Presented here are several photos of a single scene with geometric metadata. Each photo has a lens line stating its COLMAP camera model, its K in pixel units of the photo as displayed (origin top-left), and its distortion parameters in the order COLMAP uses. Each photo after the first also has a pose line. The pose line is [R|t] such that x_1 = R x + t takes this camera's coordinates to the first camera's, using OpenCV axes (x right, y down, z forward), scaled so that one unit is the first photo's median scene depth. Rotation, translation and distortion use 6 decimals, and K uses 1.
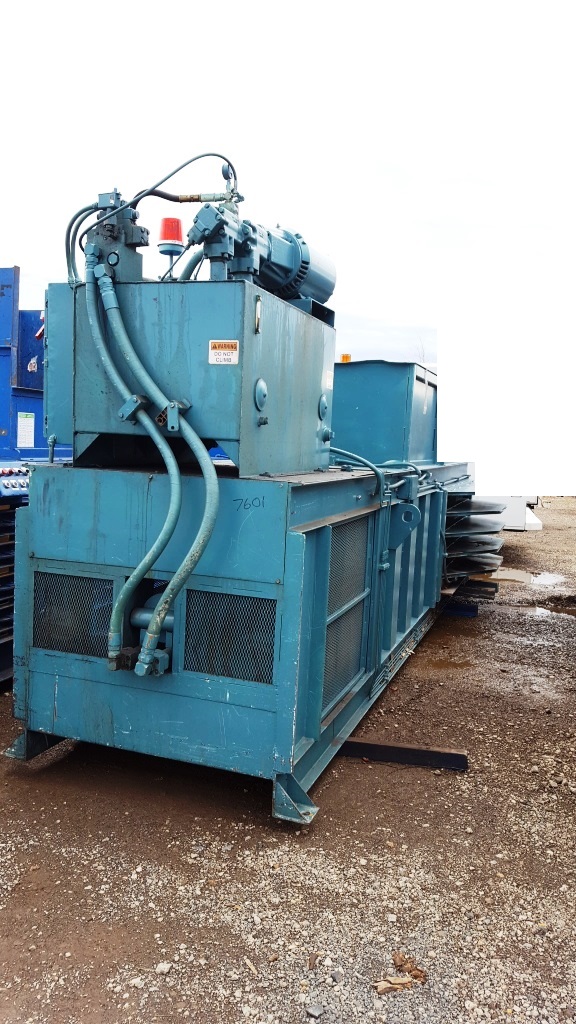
lens RADIAL K [[773.7, 0, 291.8], [0, 773.7, 514.3], [0, 0, 1]] dist [0.070392, -0.027257]
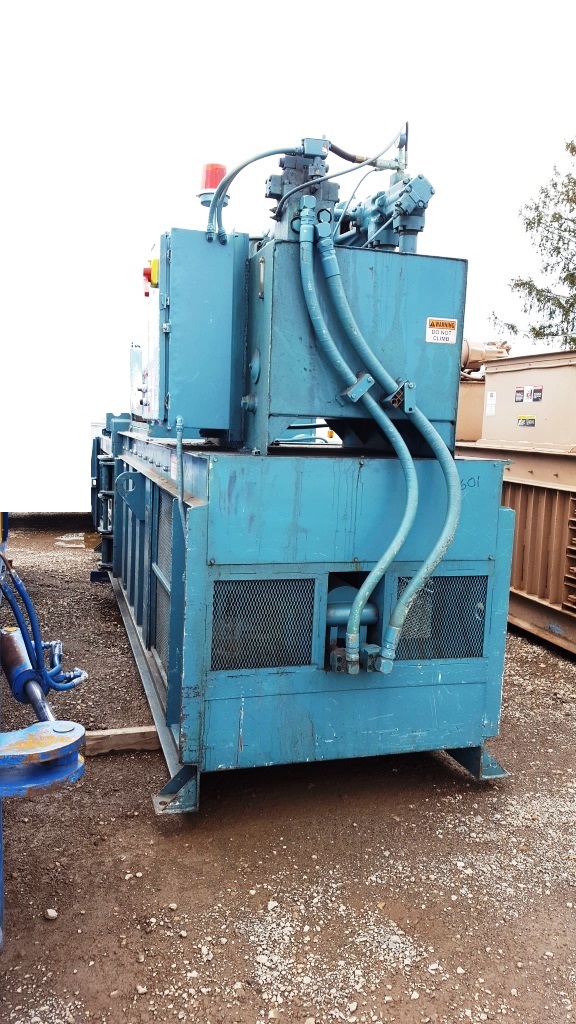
lens RADIAL K [[773.7, 0, 291.4], [0, 773.7, 509.5], [0, 0, 1]] dist [0.070392, -0.027257]
pose [[0.807443, -0.085393, 0.583733, -0.791482], [0.057148, 0.996137, 0.066672, -0.058336], [-0.587171, -0.020475, 0.809204, 0.300146]]
